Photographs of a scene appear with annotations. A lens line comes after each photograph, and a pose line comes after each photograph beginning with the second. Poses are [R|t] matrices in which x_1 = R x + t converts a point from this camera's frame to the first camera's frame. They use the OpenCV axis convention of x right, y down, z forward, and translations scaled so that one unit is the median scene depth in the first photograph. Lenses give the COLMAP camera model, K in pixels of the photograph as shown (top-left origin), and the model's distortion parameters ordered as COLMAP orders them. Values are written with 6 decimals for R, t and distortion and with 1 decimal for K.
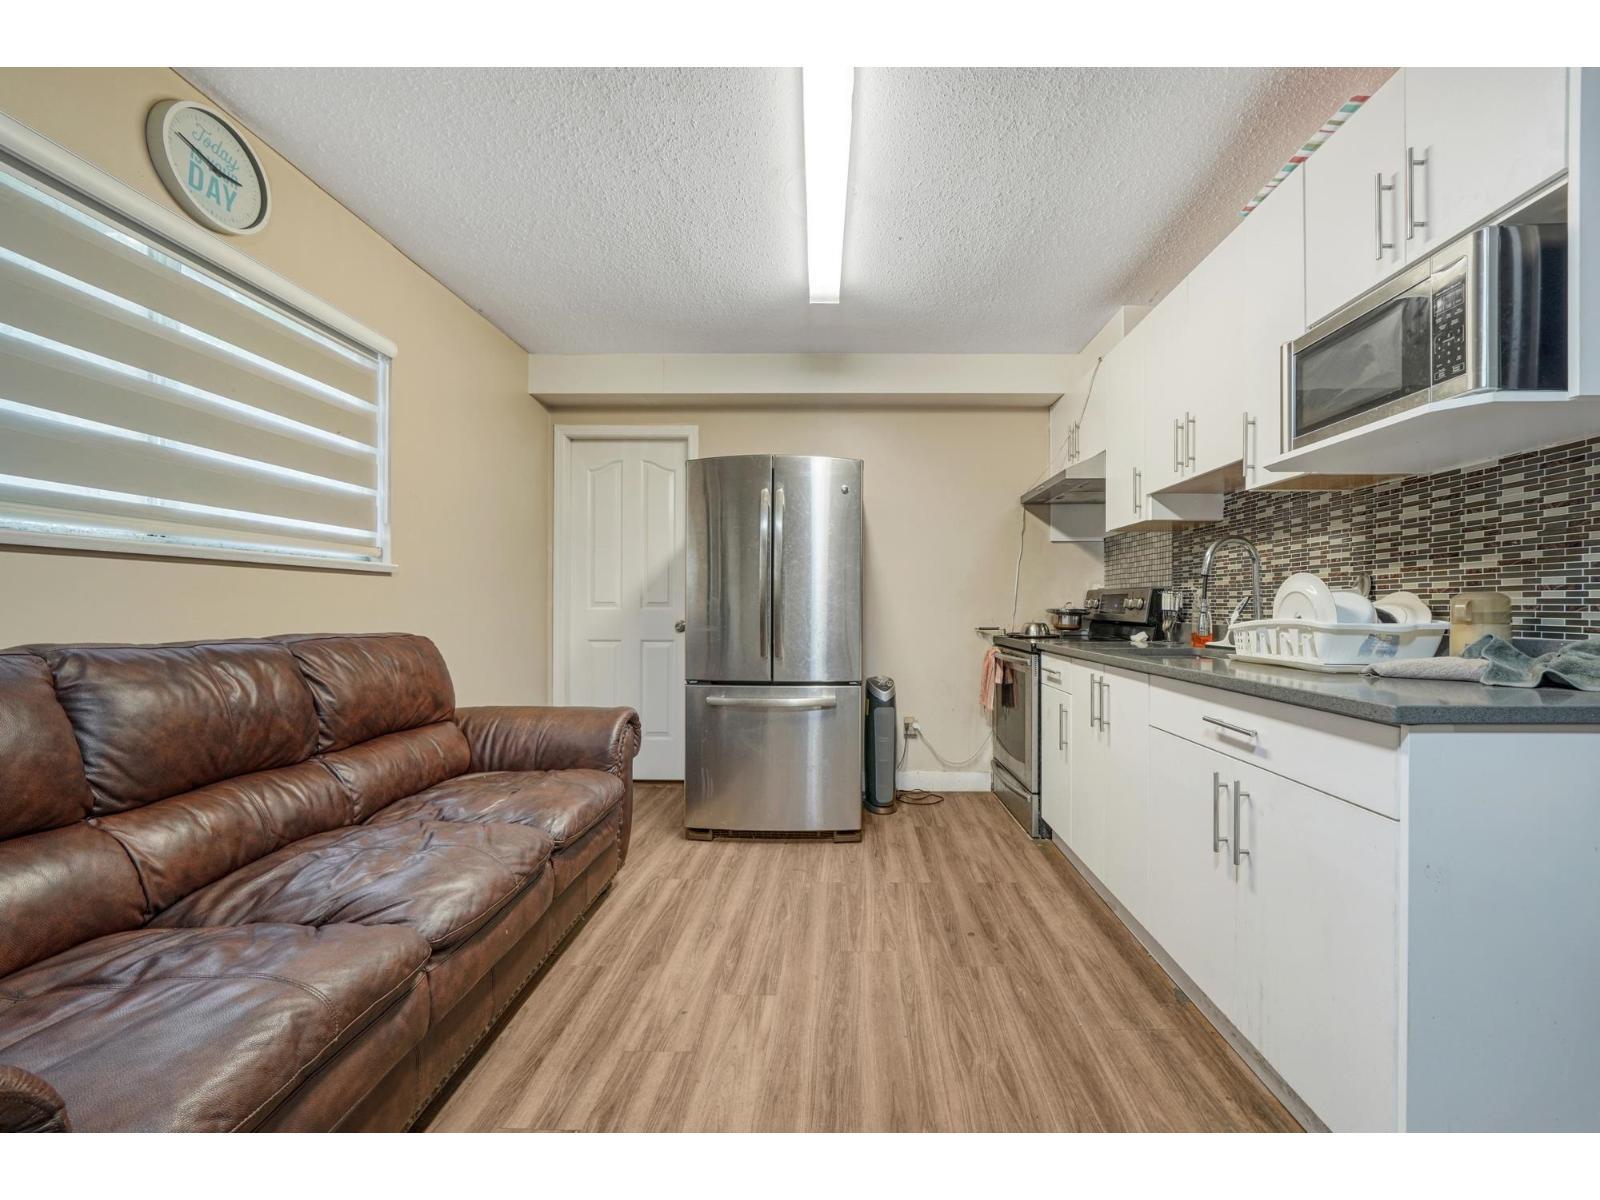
lens RADIAL K [[655.8, 0, 804.3], [0, 655.8, 610.2], [0, 0, 1]] dist [-0.002896, -0.000174]
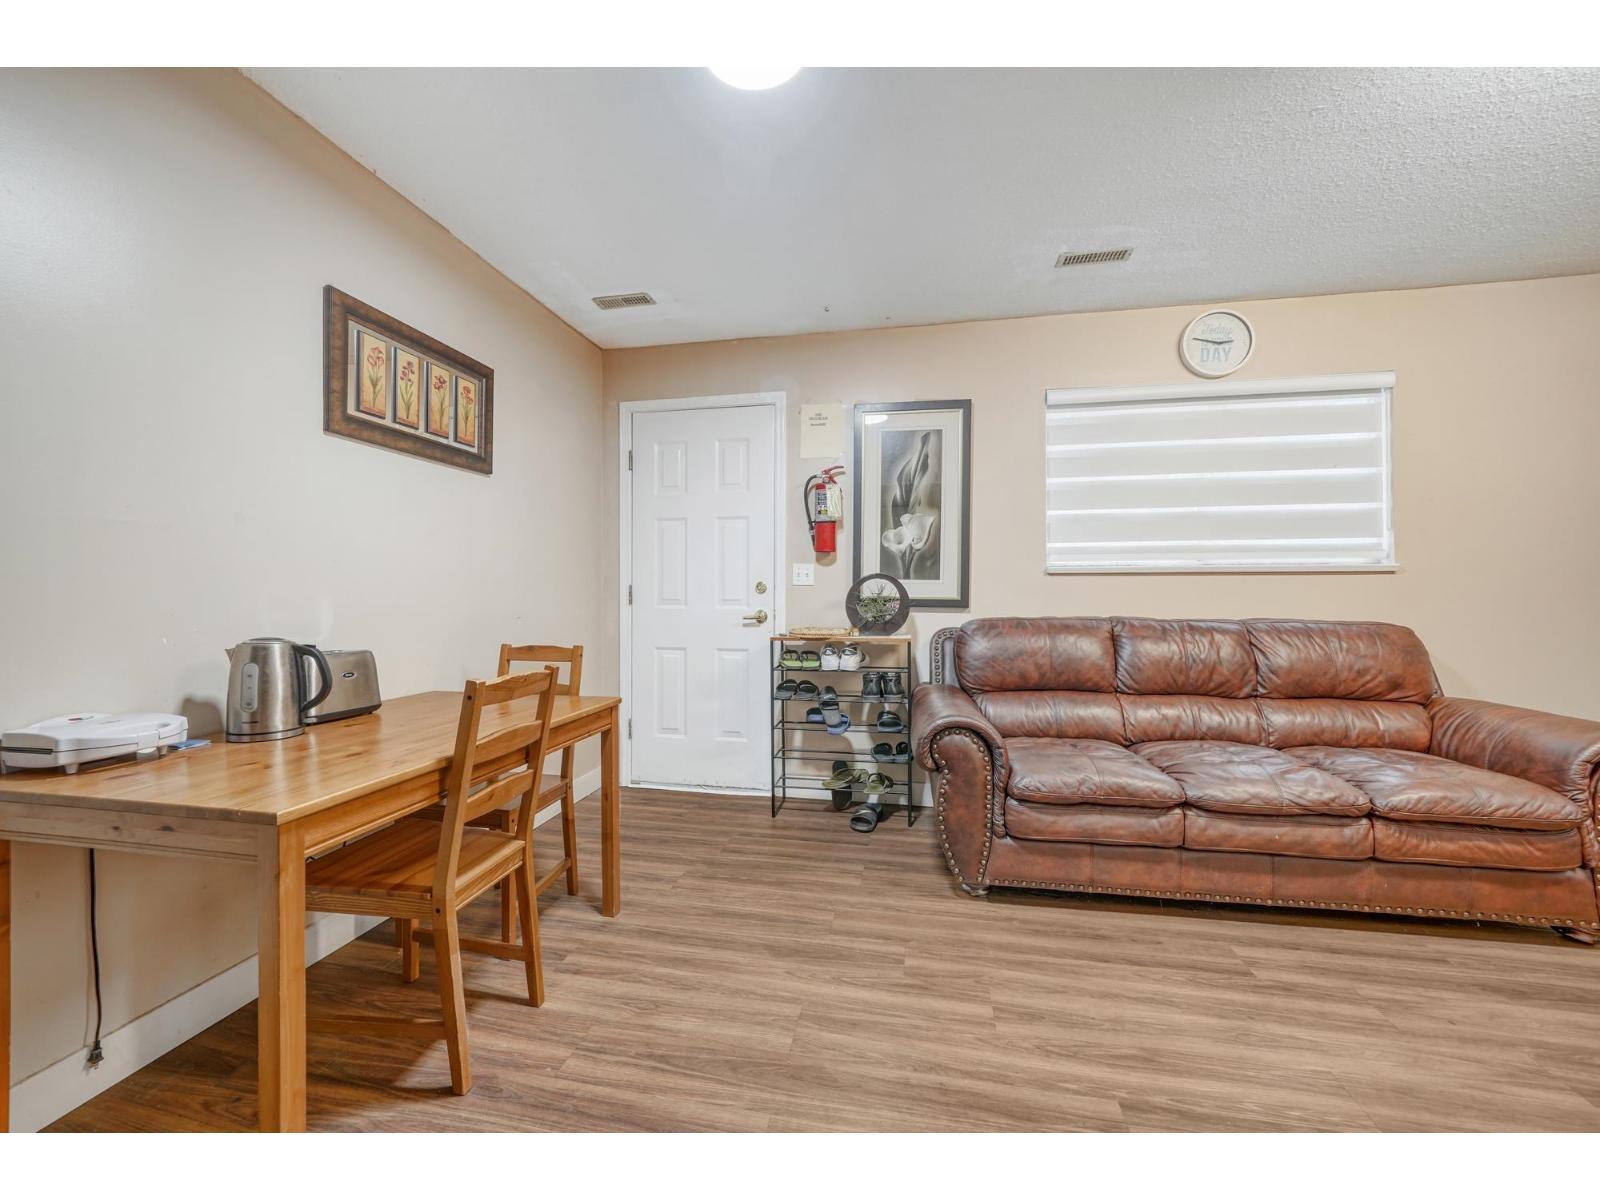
lens RADIAL K [[655.8, 0, 798.9], [0, 655.8, 594.4], [0, 0, 1]] dist [-0.002896, -0.000174]
pose [[-0.165895, 0.003991, -0.986135, 0.755613], [-0.004042, 0.999981, 0.004727, -0.018770], [0.986135, 0.004770, -0.165875, 0.156921]]
